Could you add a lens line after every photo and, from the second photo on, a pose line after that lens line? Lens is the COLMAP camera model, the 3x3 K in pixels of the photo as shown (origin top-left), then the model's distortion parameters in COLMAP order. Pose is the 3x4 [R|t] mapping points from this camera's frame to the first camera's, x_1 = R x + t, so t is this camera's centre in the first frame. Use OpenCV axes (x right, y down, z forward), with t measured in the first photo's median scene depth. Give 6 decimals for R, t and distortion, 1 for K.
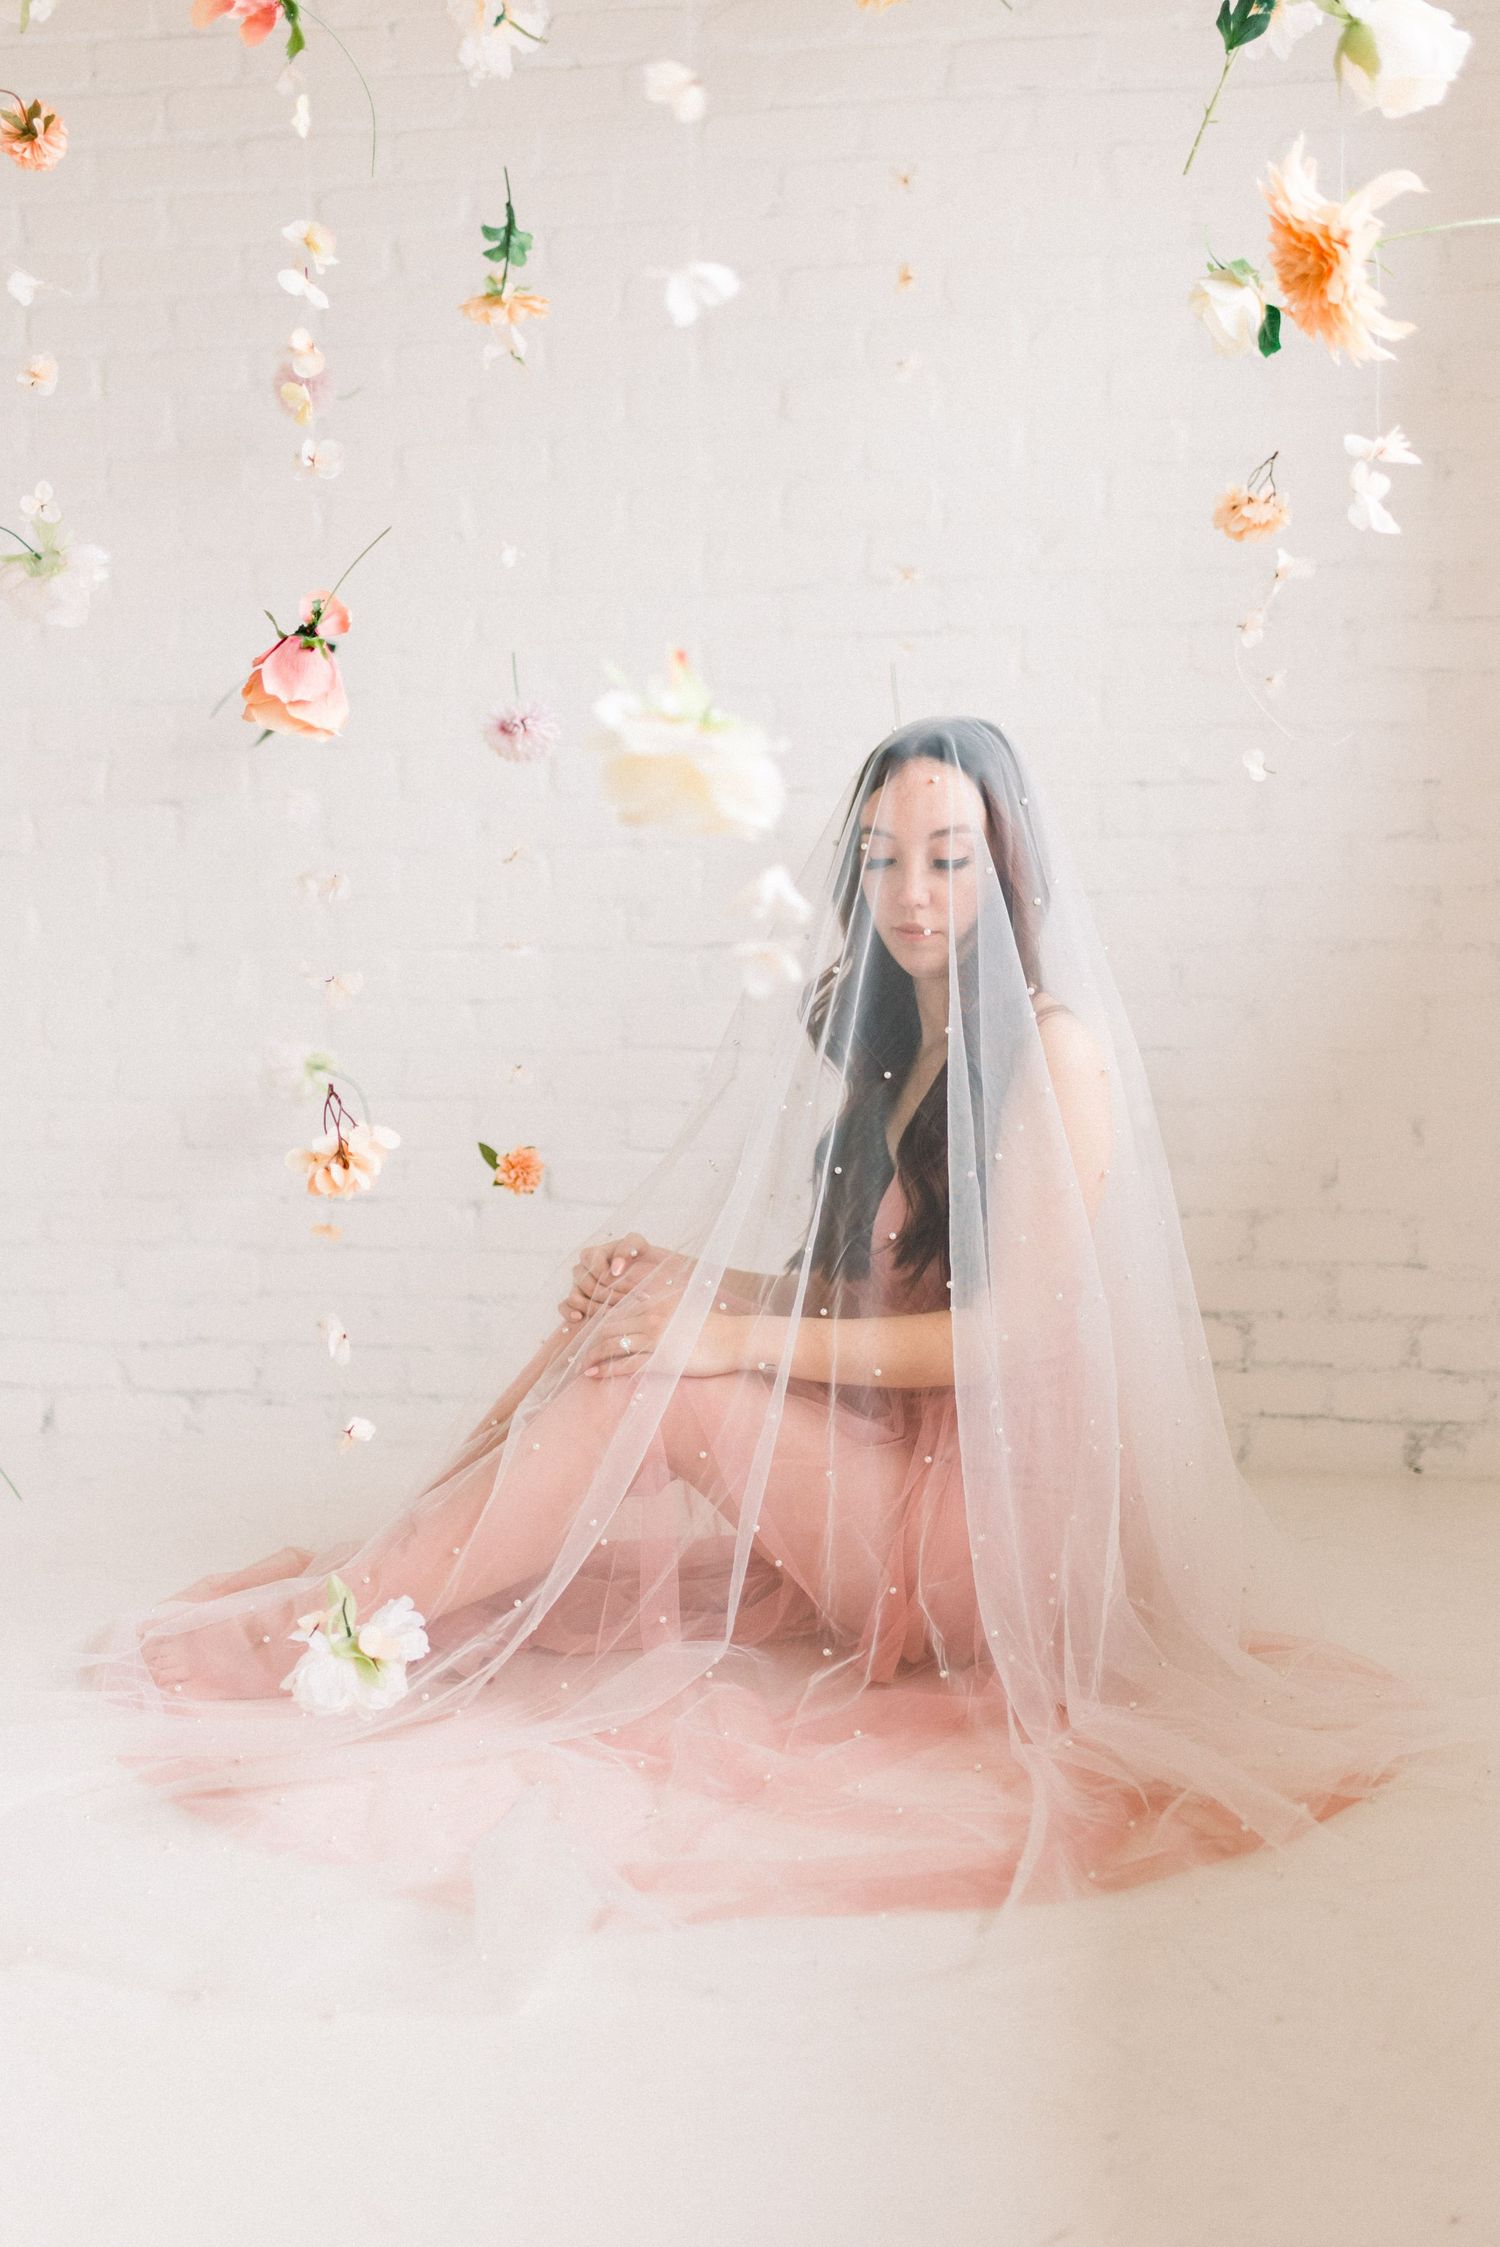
lens RADIAL K [[2170.5, 0, 728.1], [0, 2170.5, 1138.5], [0, 0, 1]] dist [0.008177, 0.000000]
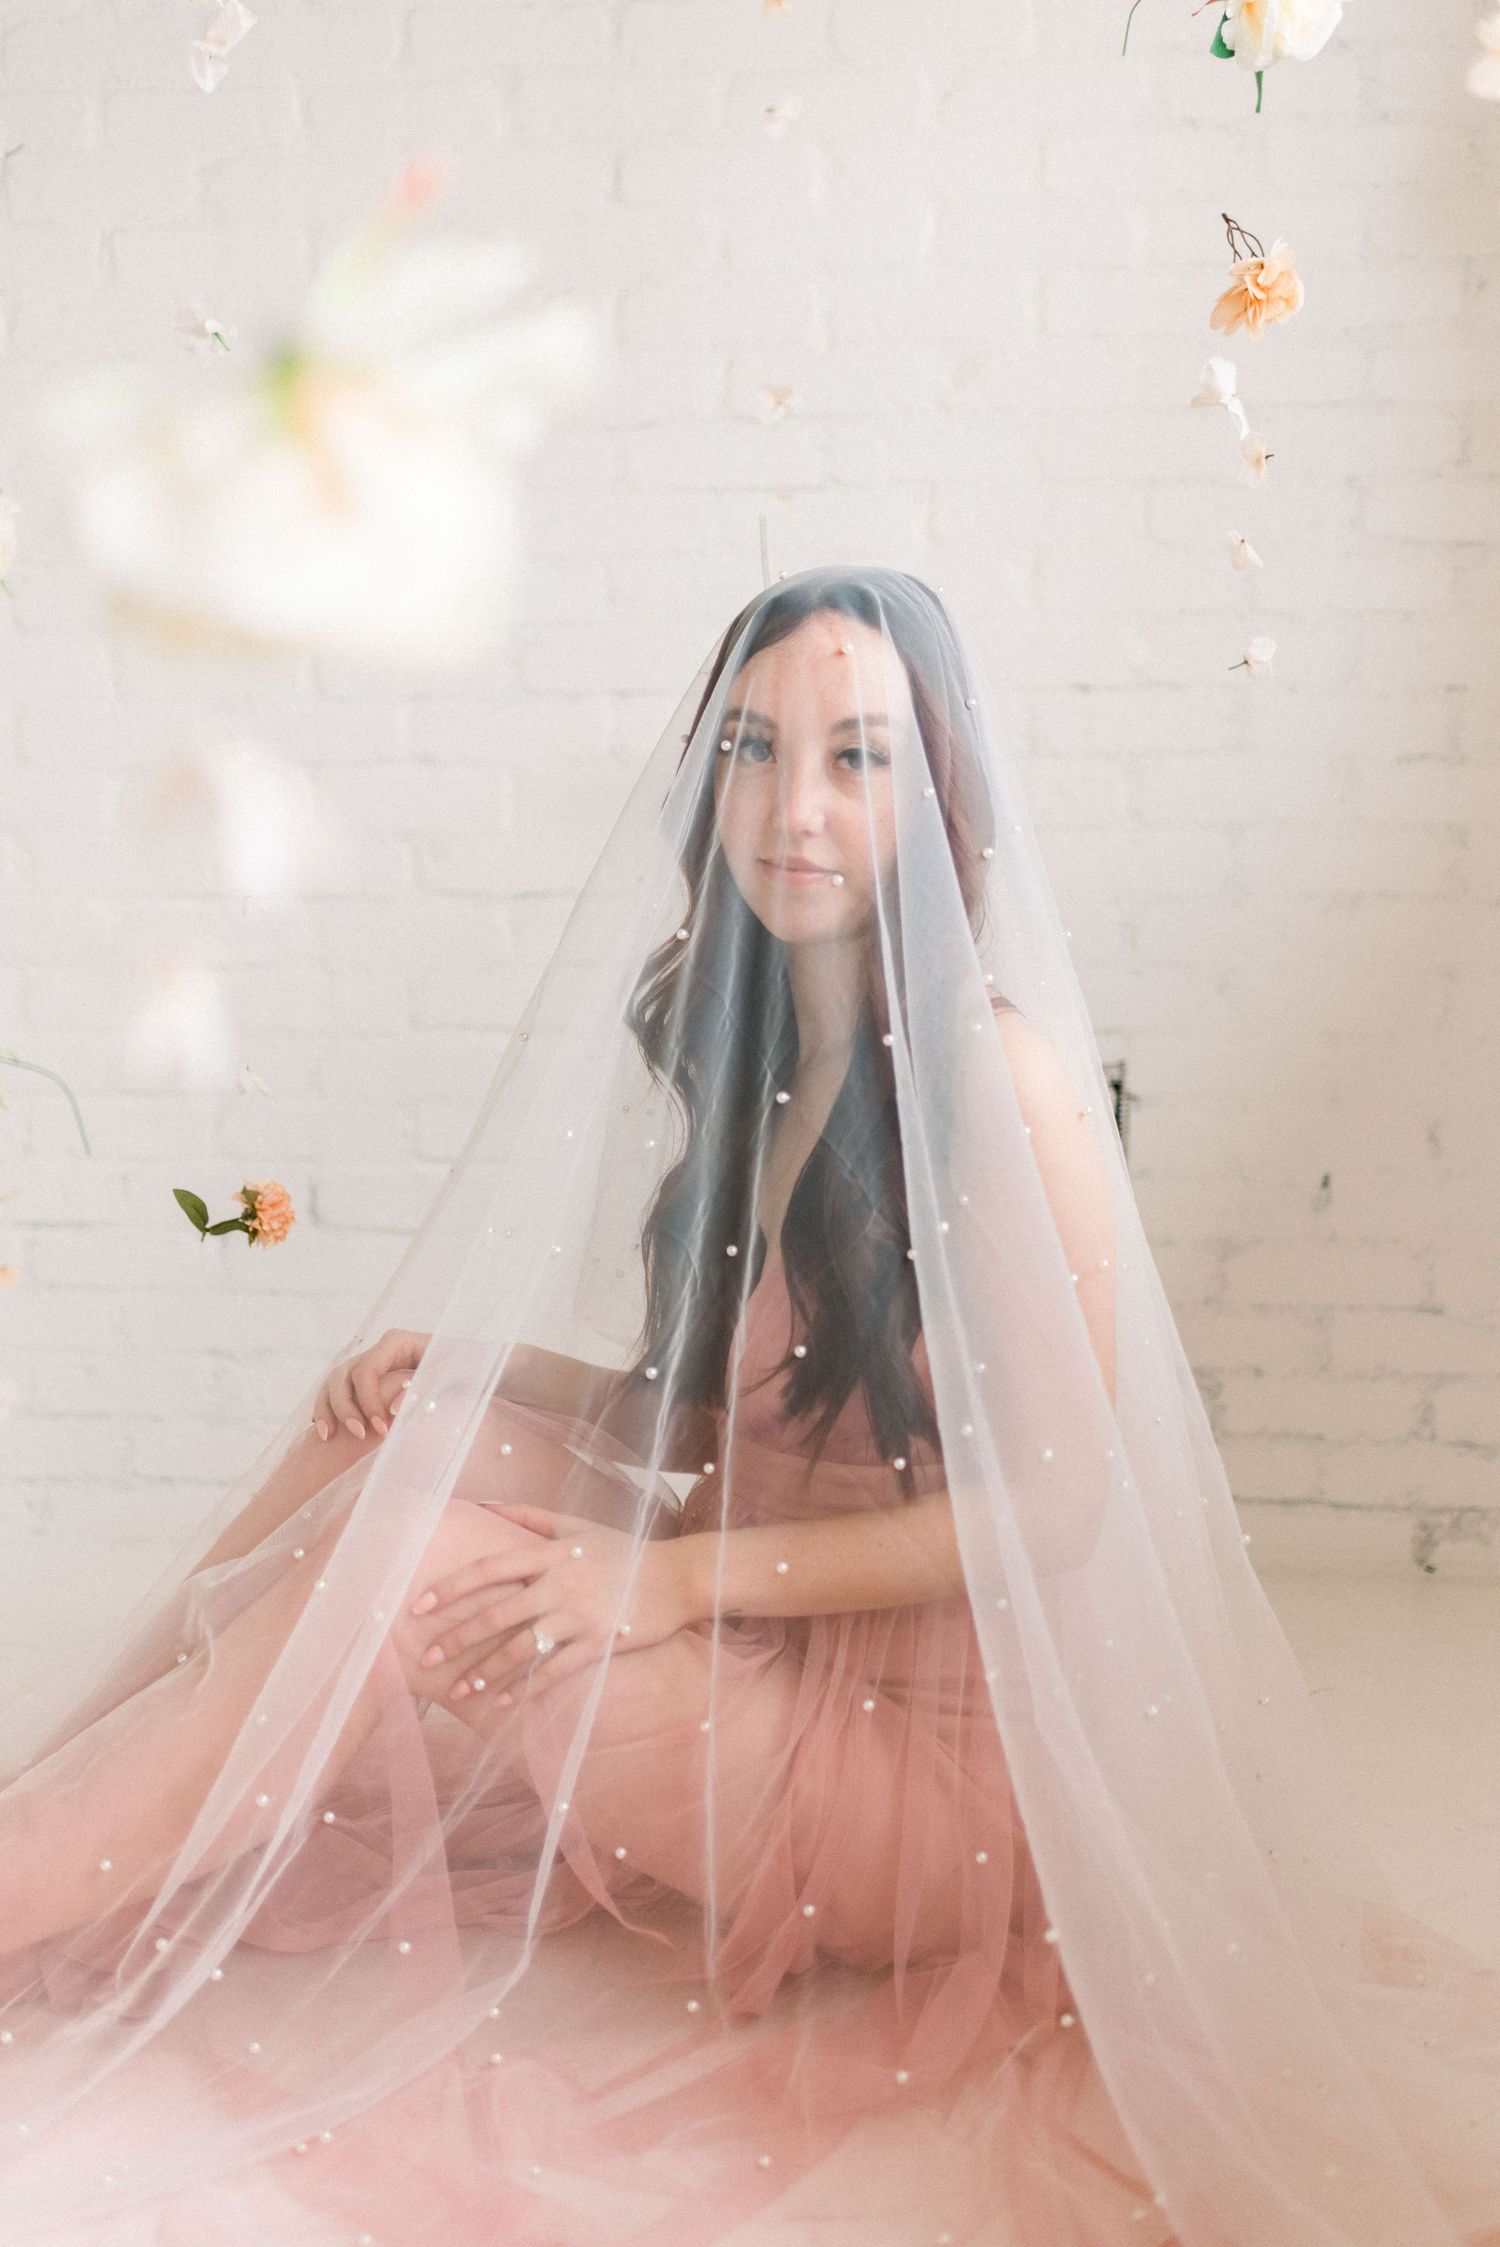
lens RADIAL K [[2170.5, 0, 748.9], [0, 2170.5, 1131.1], [0, 0, 1]] dist [0.008177, 0.000000]
pose [[0.996817, -0.002060, 0.079692, 0.009966], [0.001150, 0.999934, 0.011468, -0.014987], [-0.079711, -0.011340, 0.996754, 0.240230]]
